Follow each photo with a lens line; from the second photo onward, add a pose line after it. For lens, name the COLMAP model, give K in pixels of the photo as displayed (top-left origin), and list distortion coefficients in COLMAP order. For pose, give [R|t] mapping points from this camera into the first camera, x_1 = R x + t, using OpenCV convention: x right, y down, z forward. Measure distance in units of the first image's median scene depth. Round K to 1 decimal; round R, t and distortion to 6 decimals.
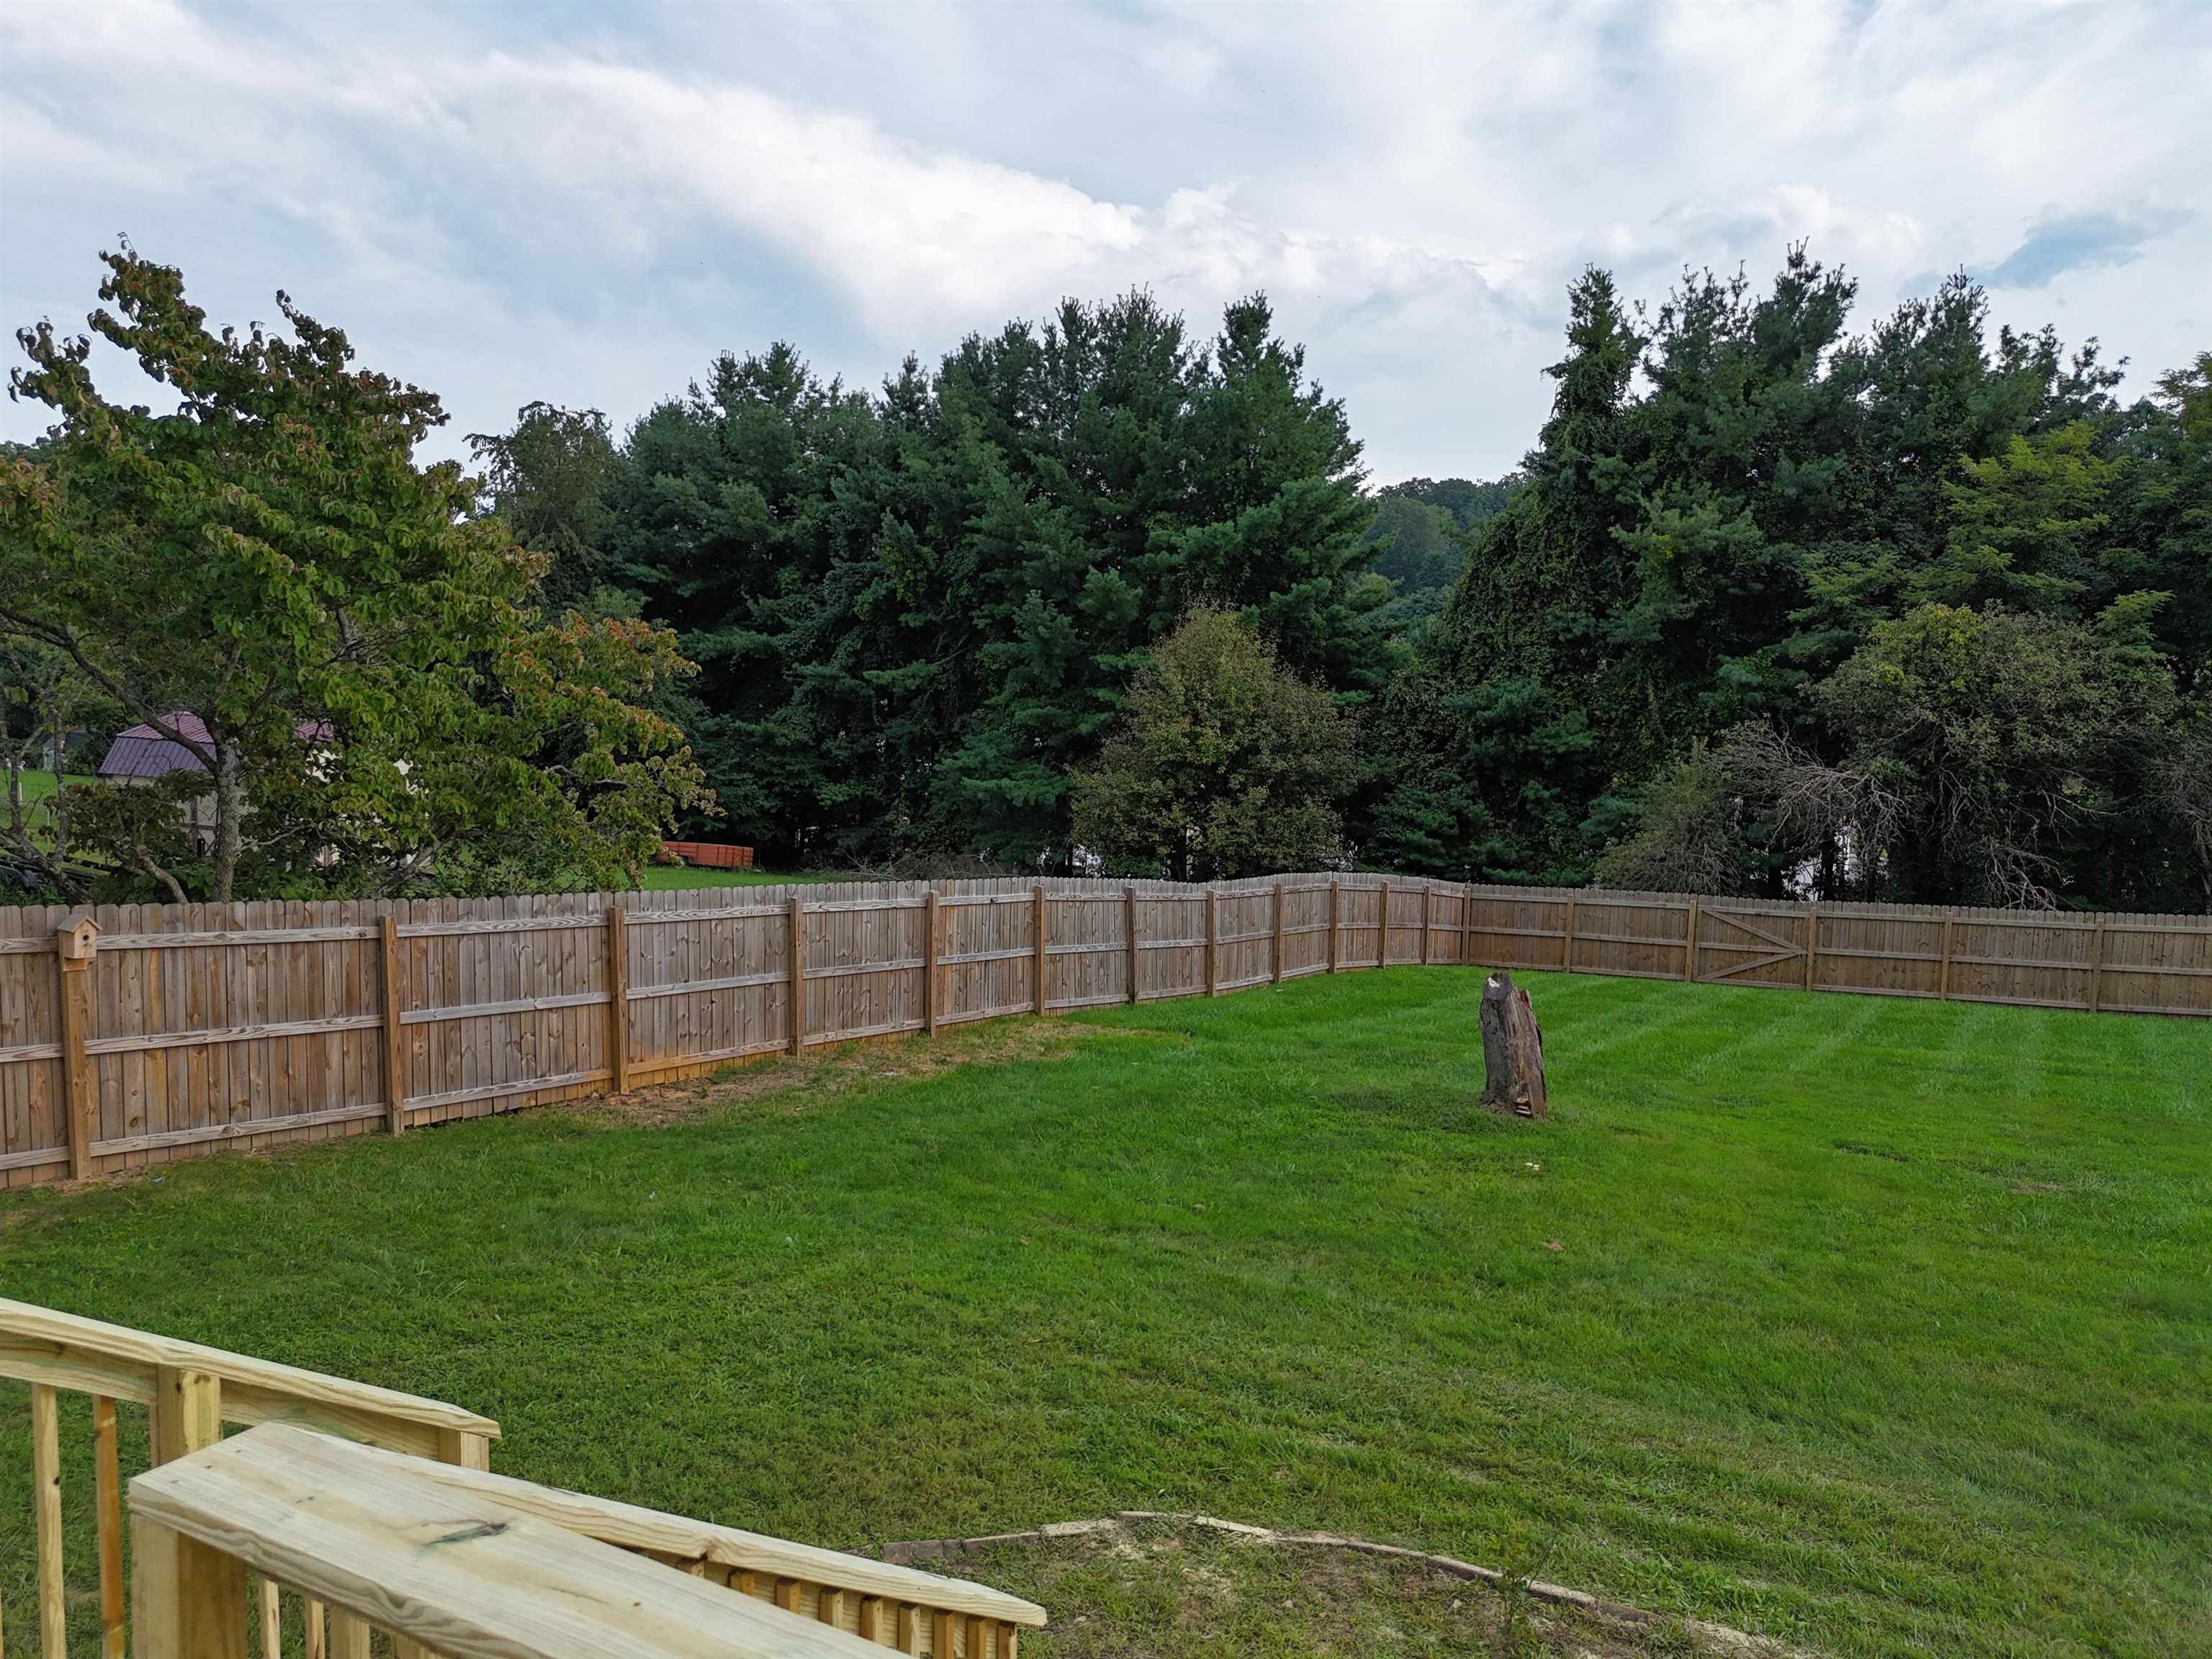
lens RADIAL K [[1702.3, 0, 1094.2], [0, 1702.3, 775.4], [0, 0, 1]] dist [0.065161, -0.058755]
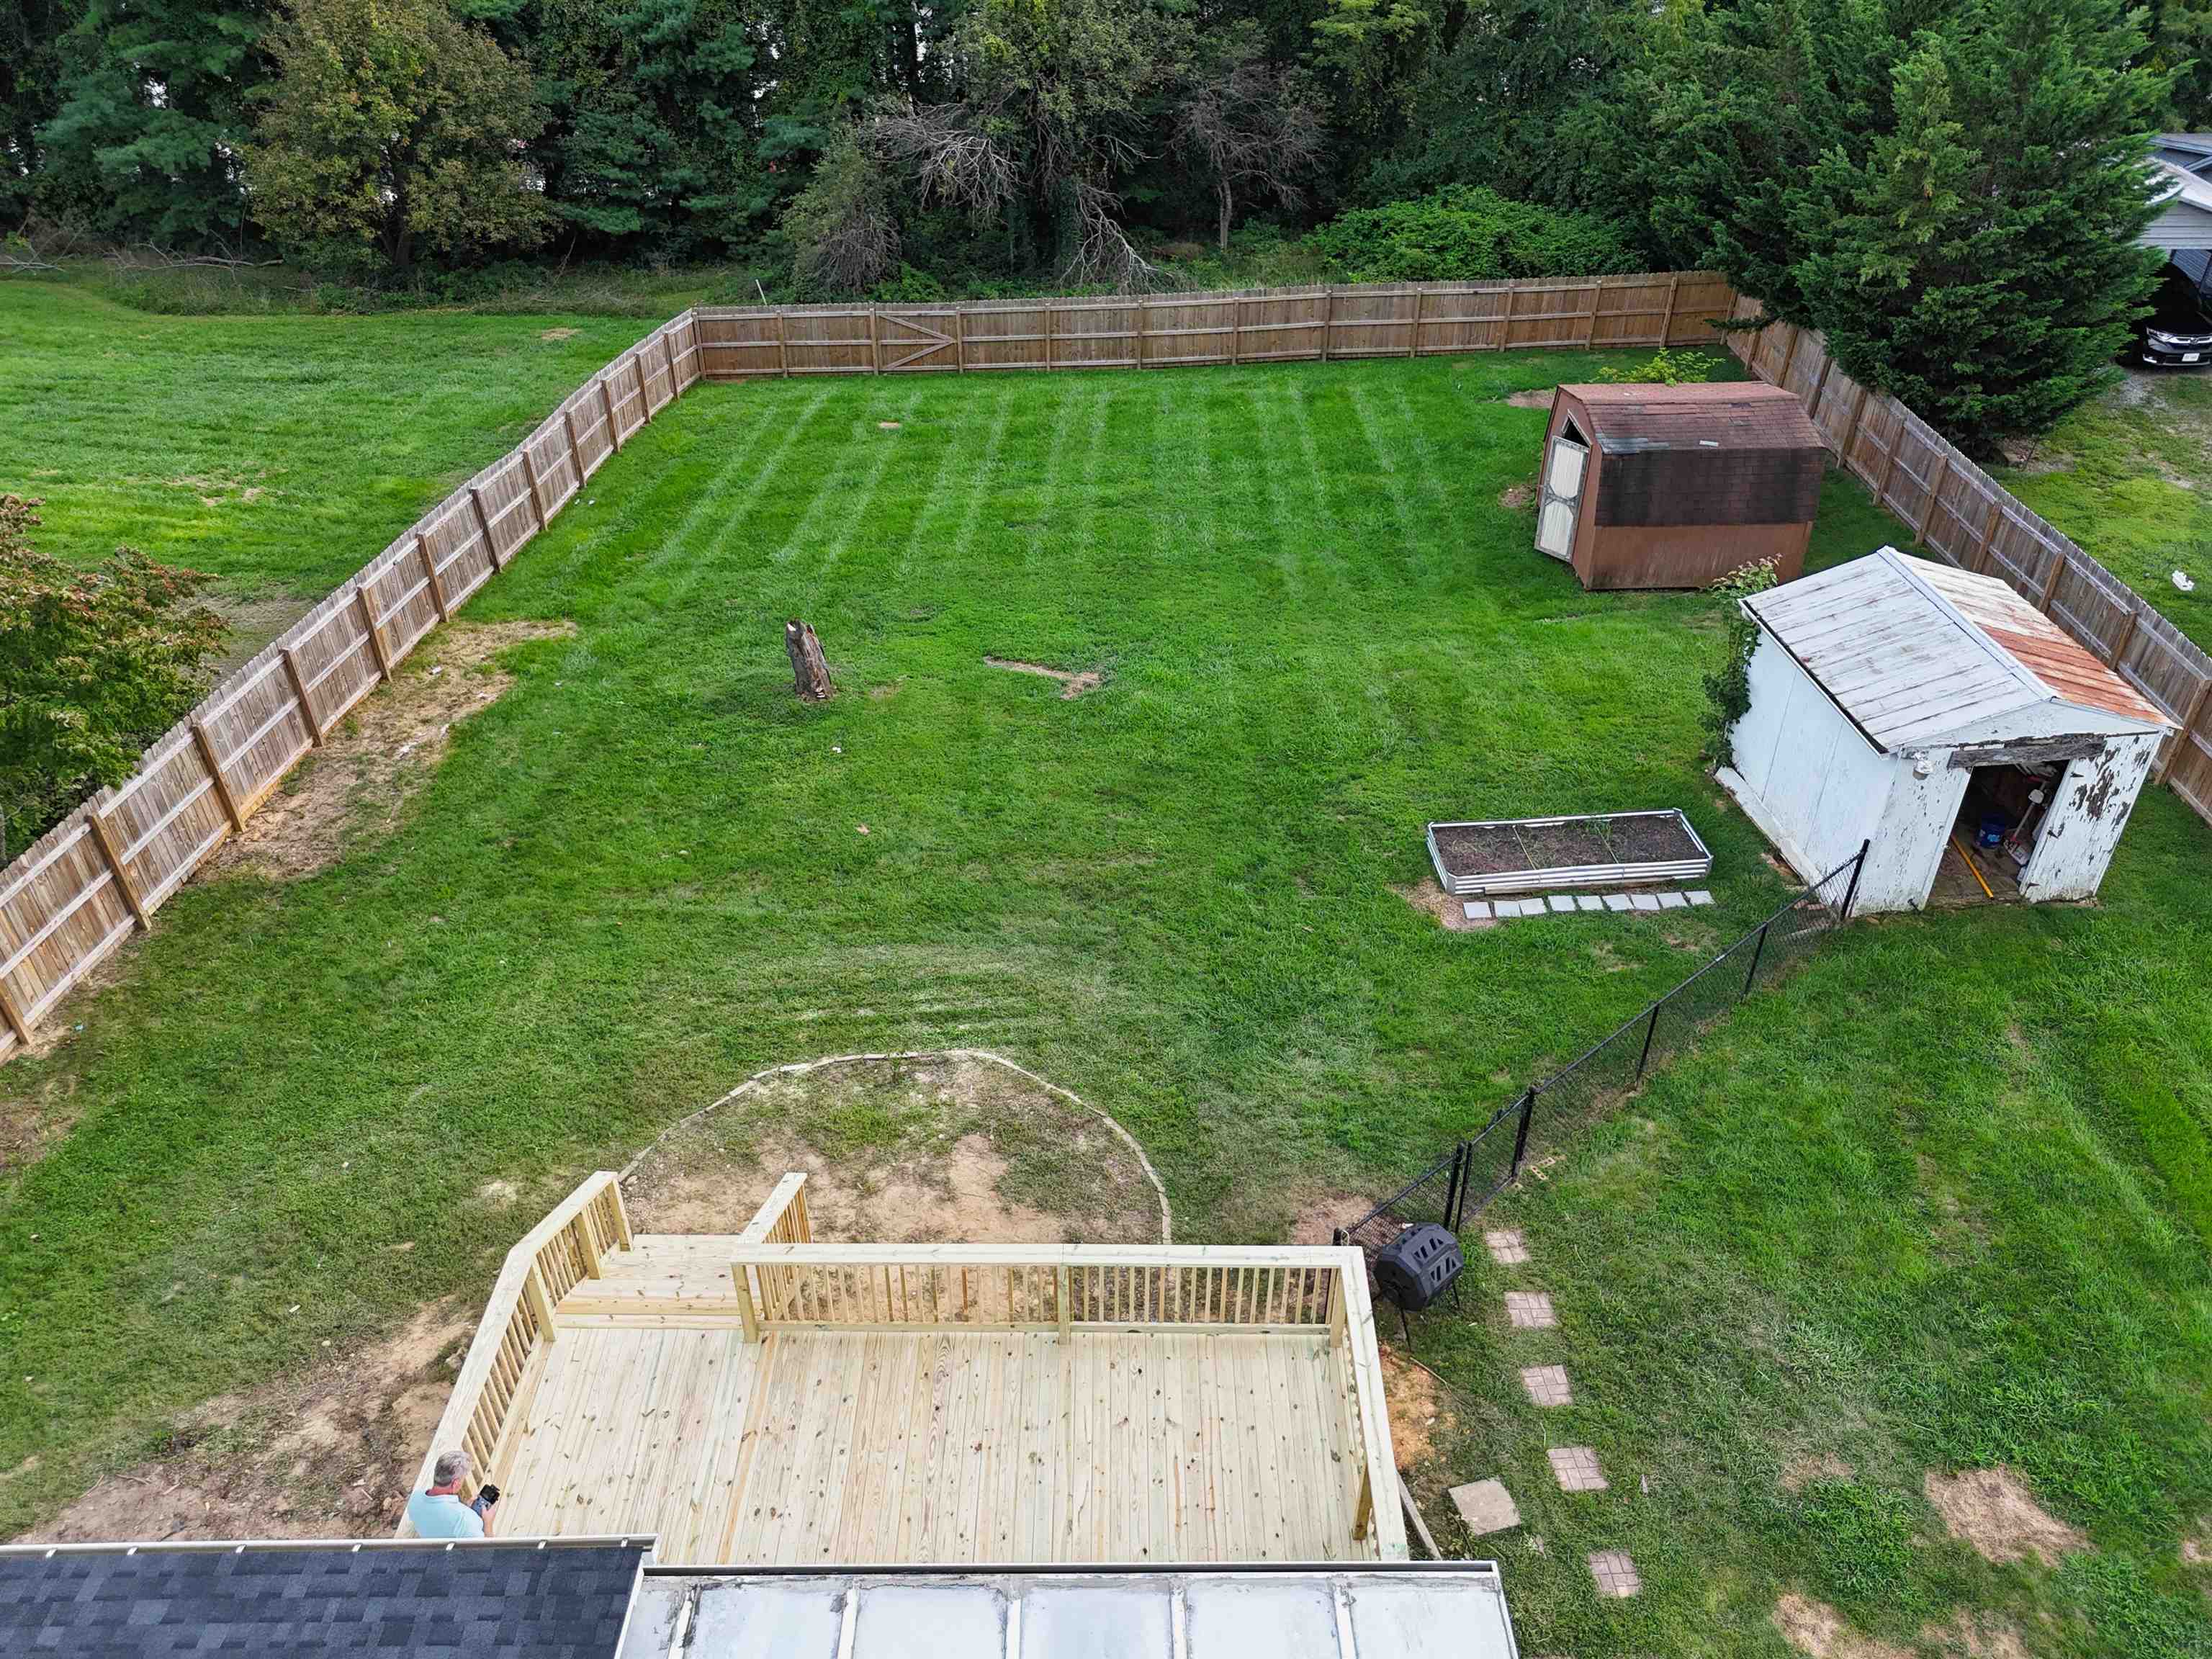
lens RADIAL K [[1702.3, 0, 1154.5], [0, 1702.3, 801.6], [0, 0, 1]] dist [0.065161, -0.058755]
pose [[0.875128, -0.285743, 0.390514, -0.078751], [0.048292, 0.854574, 0.517079, -0.287403], [-0.481475, -0.433652, 0.761661, -0.260709]]
